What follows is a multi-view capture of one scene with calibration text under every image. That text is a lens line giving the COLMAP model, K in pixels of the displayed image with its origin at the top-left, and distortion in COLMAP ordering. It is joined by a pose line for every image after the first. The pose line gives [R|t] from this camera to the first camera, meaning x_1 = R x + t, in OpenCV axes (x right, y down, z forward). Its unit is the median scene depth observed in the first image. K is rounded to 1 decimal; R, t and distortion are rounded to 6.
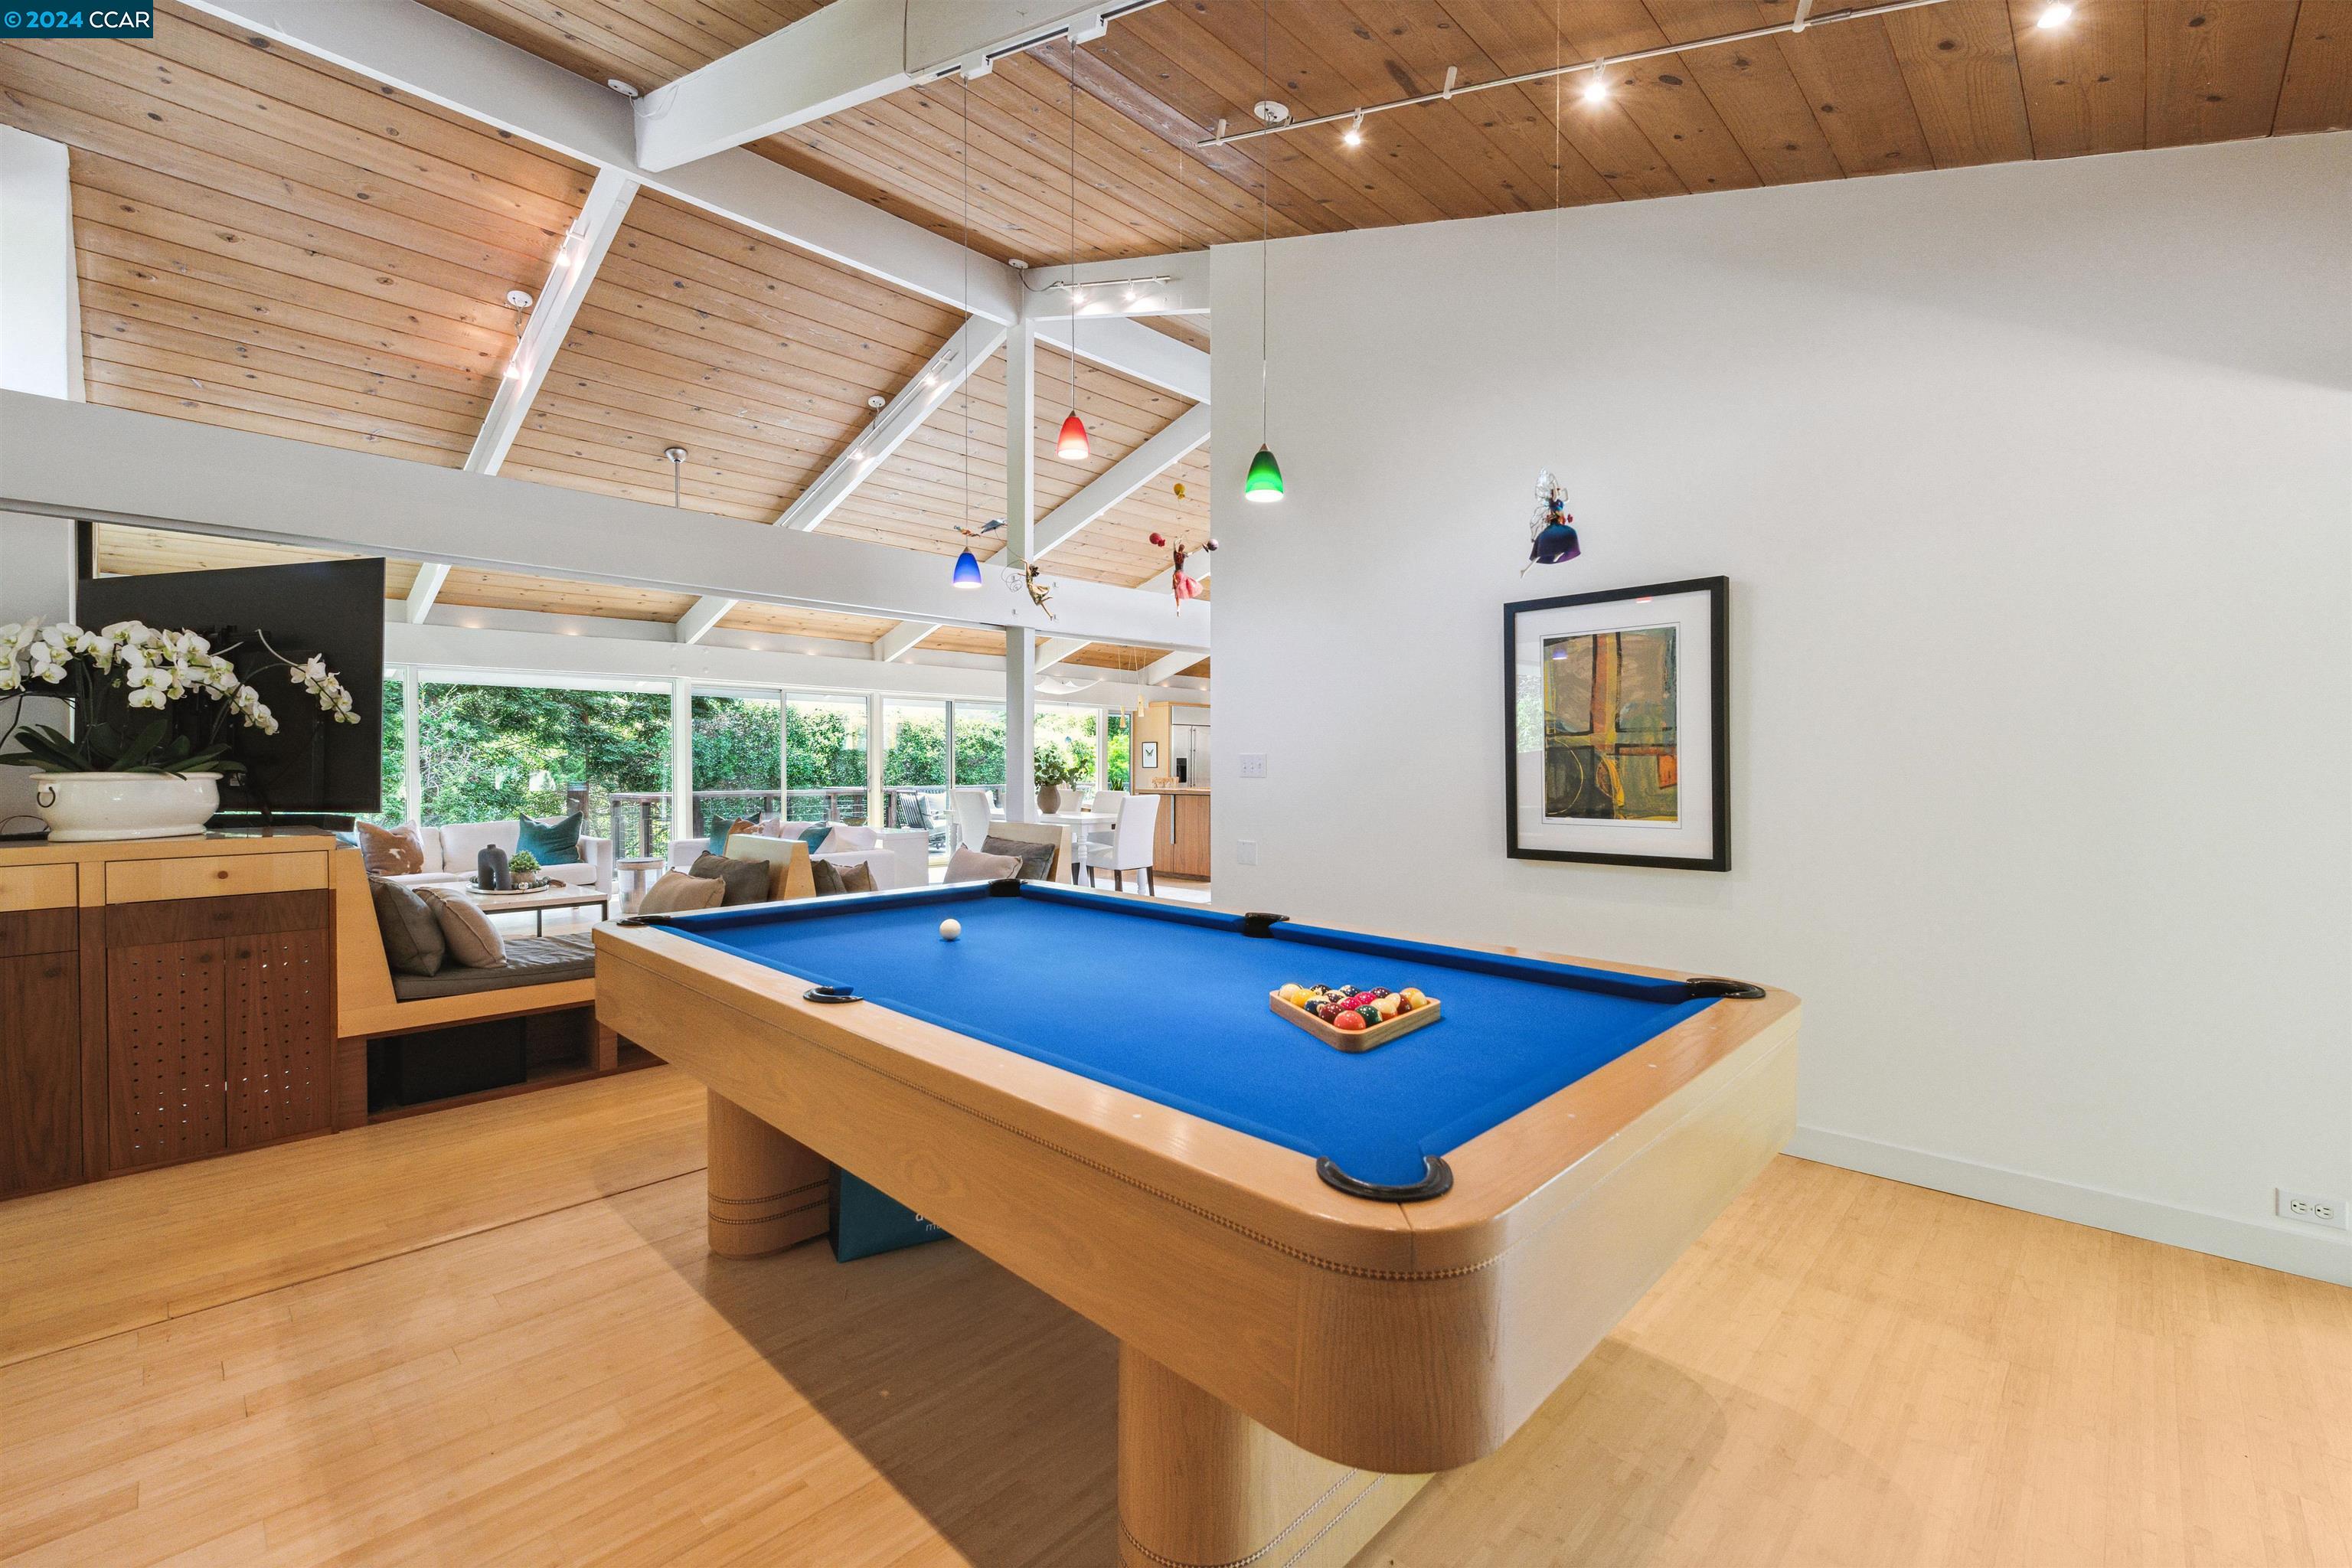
lens RADIAL K [[996.4, 0, 1168.1], [0, 996.4, 775.3], [0, 0, 1]] dist [0.009220, -0.000466]
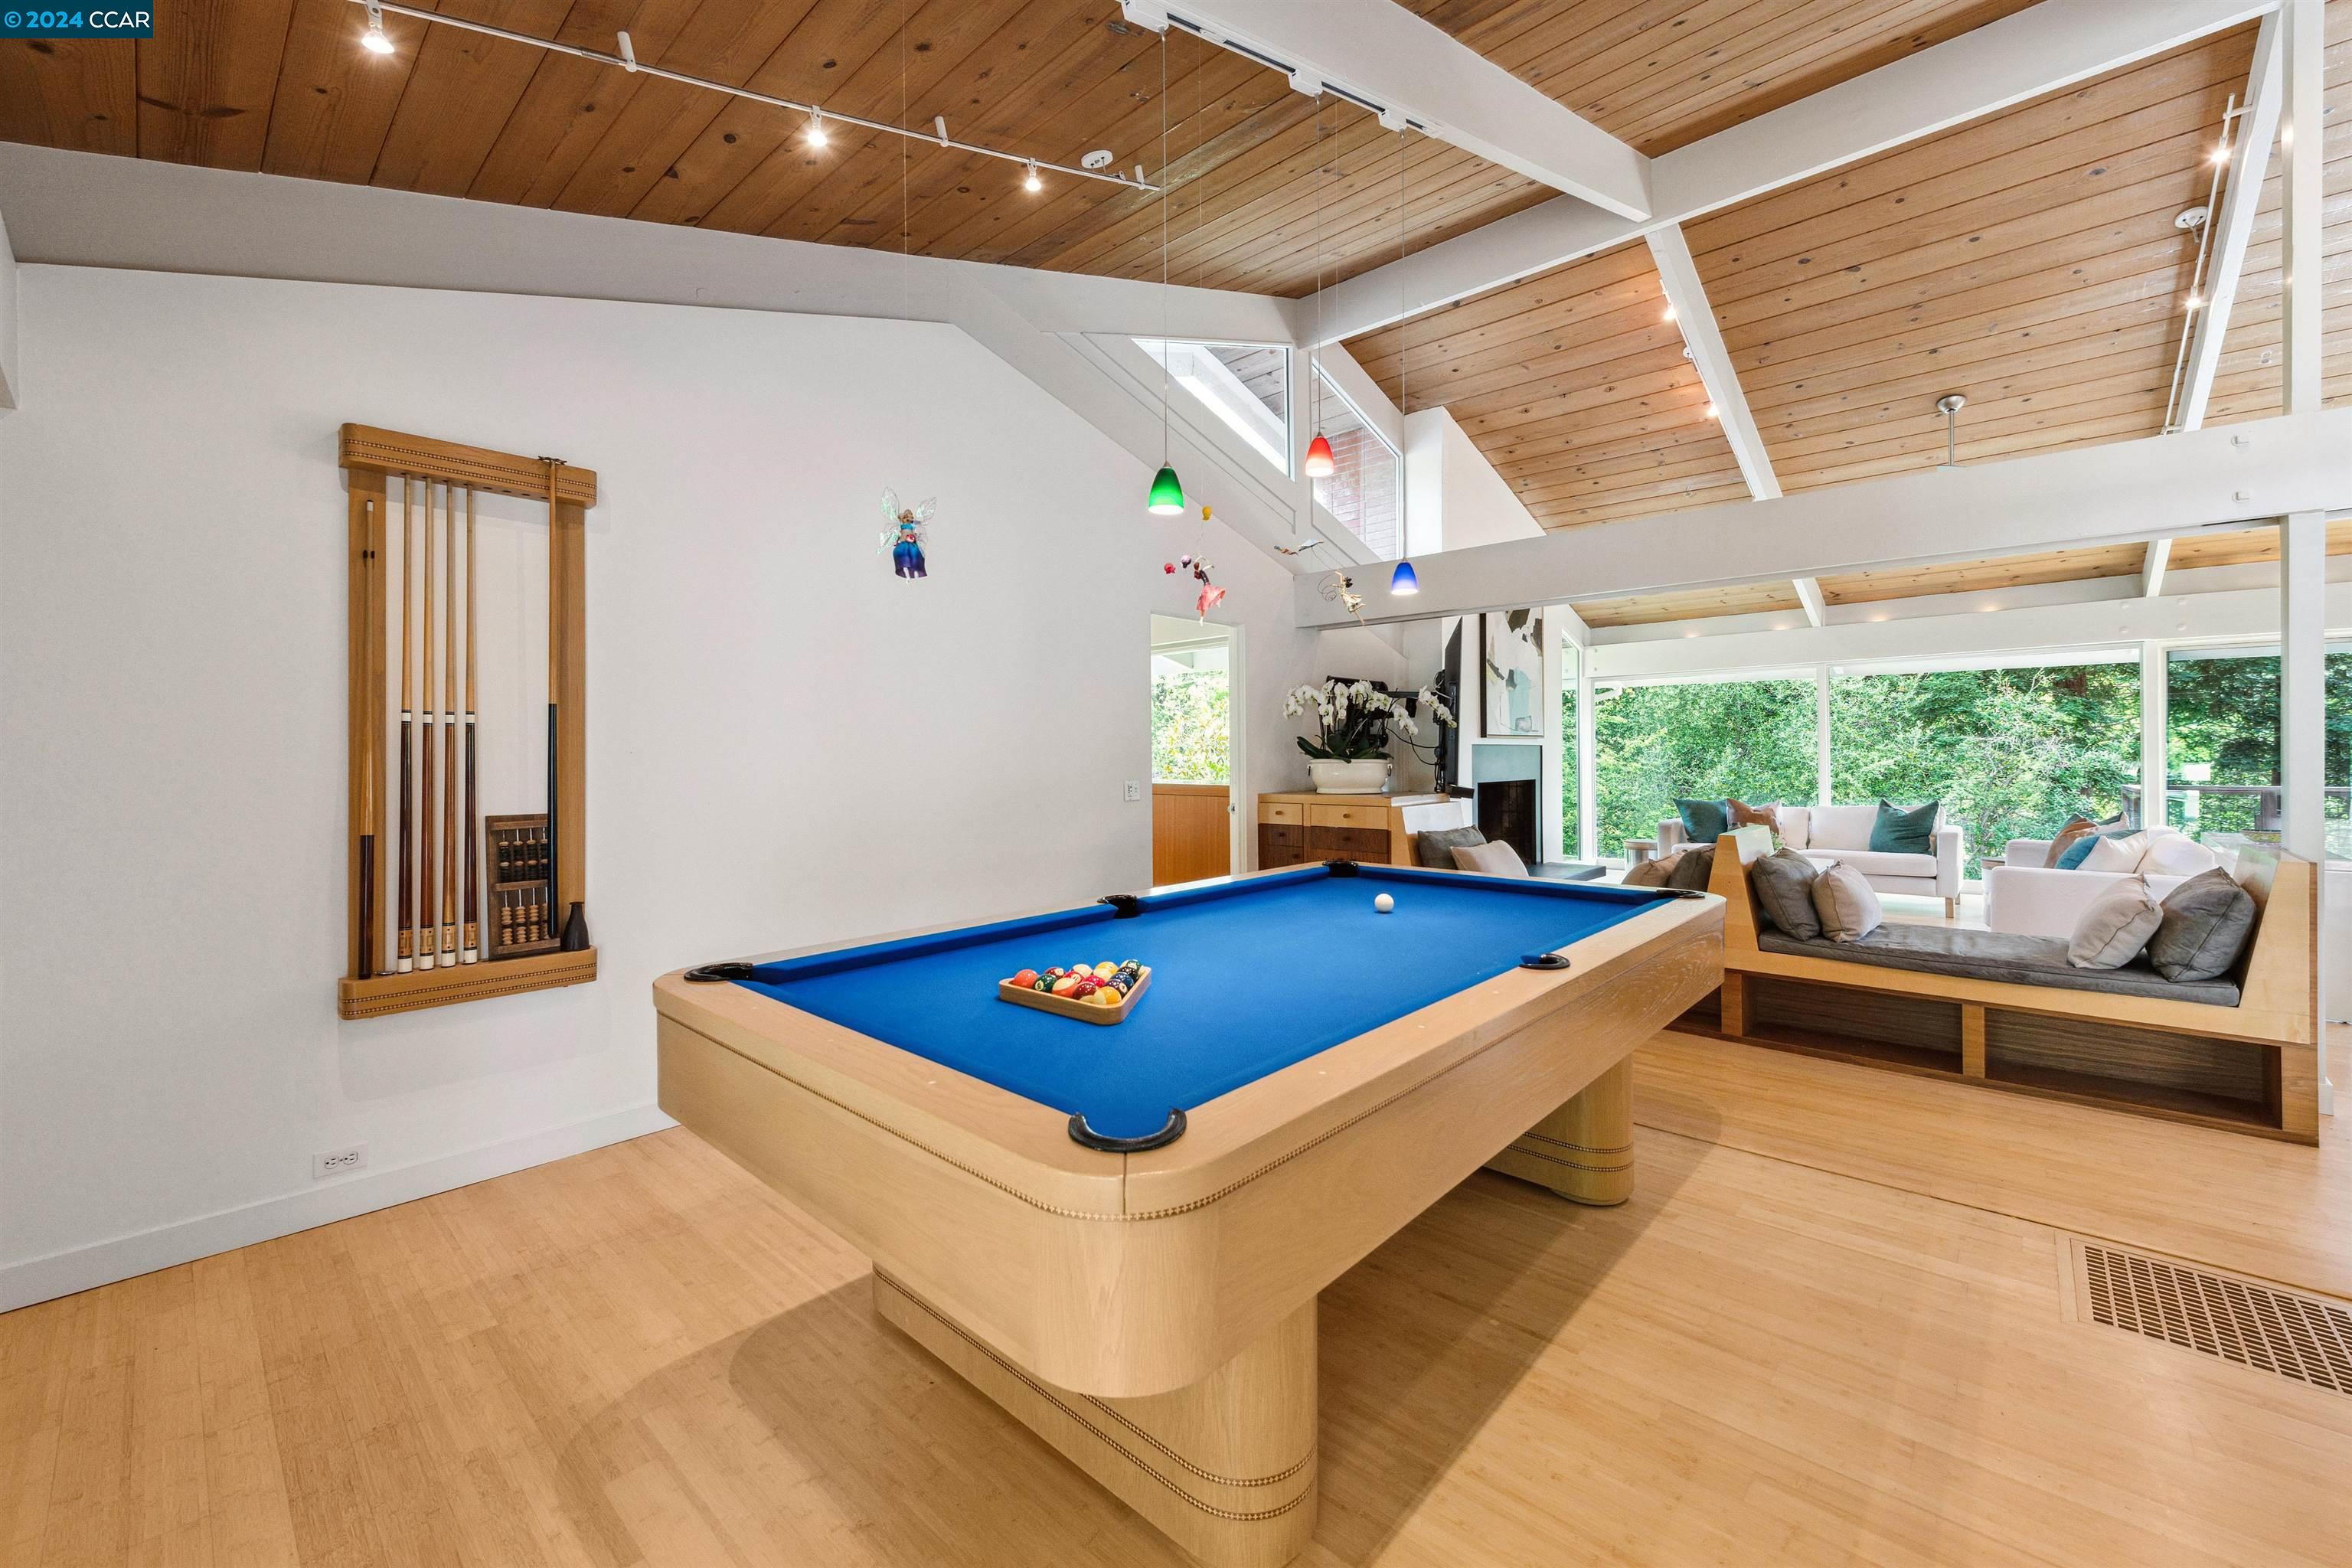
lens RADIAL K [[927.9, 0, 1172.2], [0, 927.9, 766.4], [0, 0, 1]] dist [0.002056, 0.000432]
pose [[0.034050, 0.012721, -0.999339, 0.623691], [-0.004622, 0.999910, 0.012571, -0.008516], [0.999409, 0.004191, 0.034106, 0.547654]]
